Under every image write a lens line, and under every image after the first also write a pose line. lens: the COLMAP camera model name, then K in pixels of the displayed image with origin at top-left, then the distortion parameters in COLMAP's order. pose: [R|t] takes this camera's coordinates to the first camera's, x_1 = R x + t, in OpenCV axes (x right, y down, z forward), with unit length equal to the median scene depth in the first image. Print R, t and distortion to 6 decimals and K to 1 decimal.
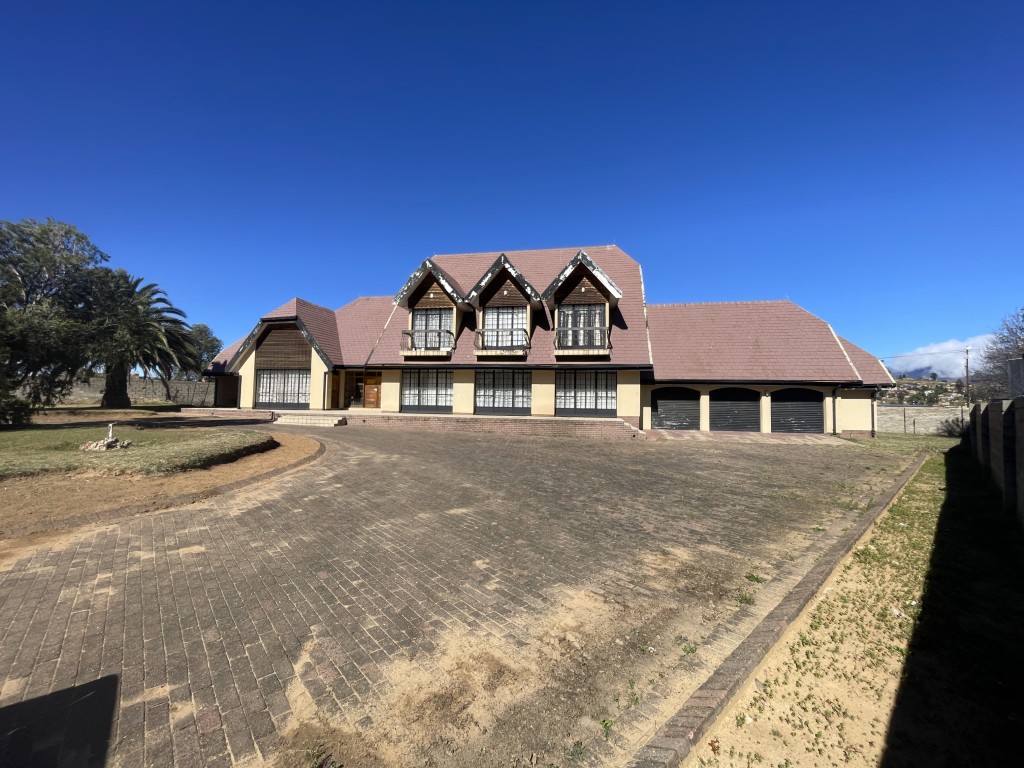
lens RADIAL K [[415.7, 0, 506.3], [0, 415.7, 381.1], [0, 0, 1]] dist [-0.010935, 0.001639]
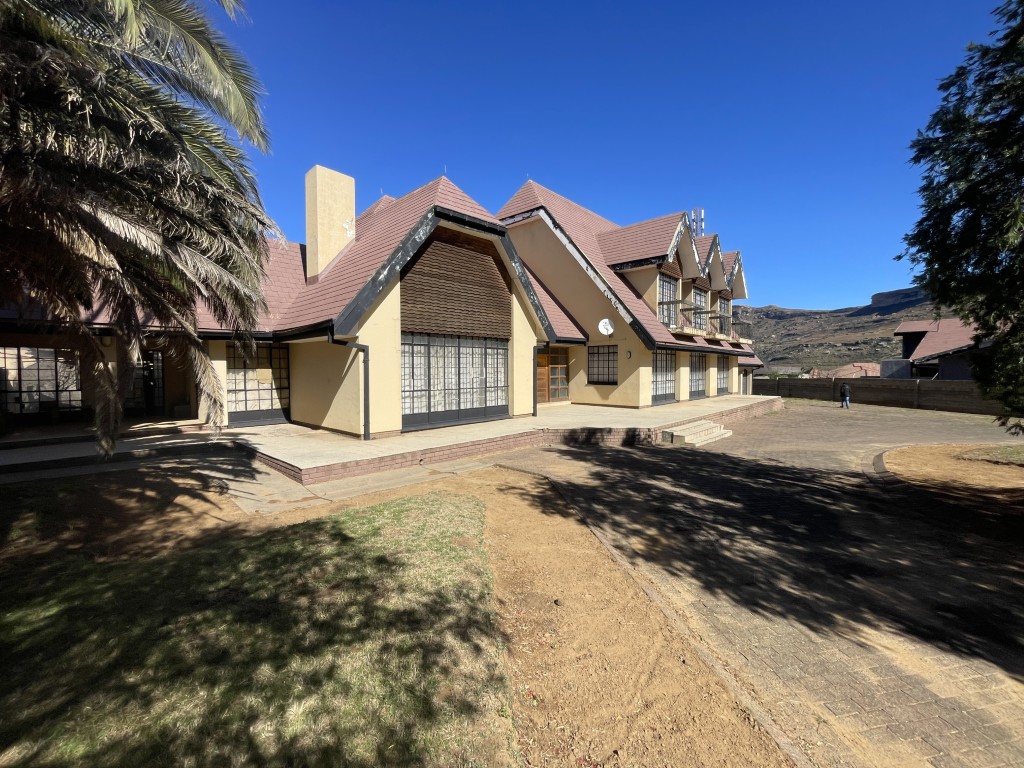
lens RADIAL K [[415.7, 0, 510.6], [0, 415.7, 381.6], [0, 0, 1]] dist [-0.010935, 0.001639]
pose [[0.508981, -0.034460, 0.860087, -1.096763], [-0.010493, 0.998876, 0.046229, -0.000184], [-0.860714, -0.032555, 0.508048, 0.880598]]
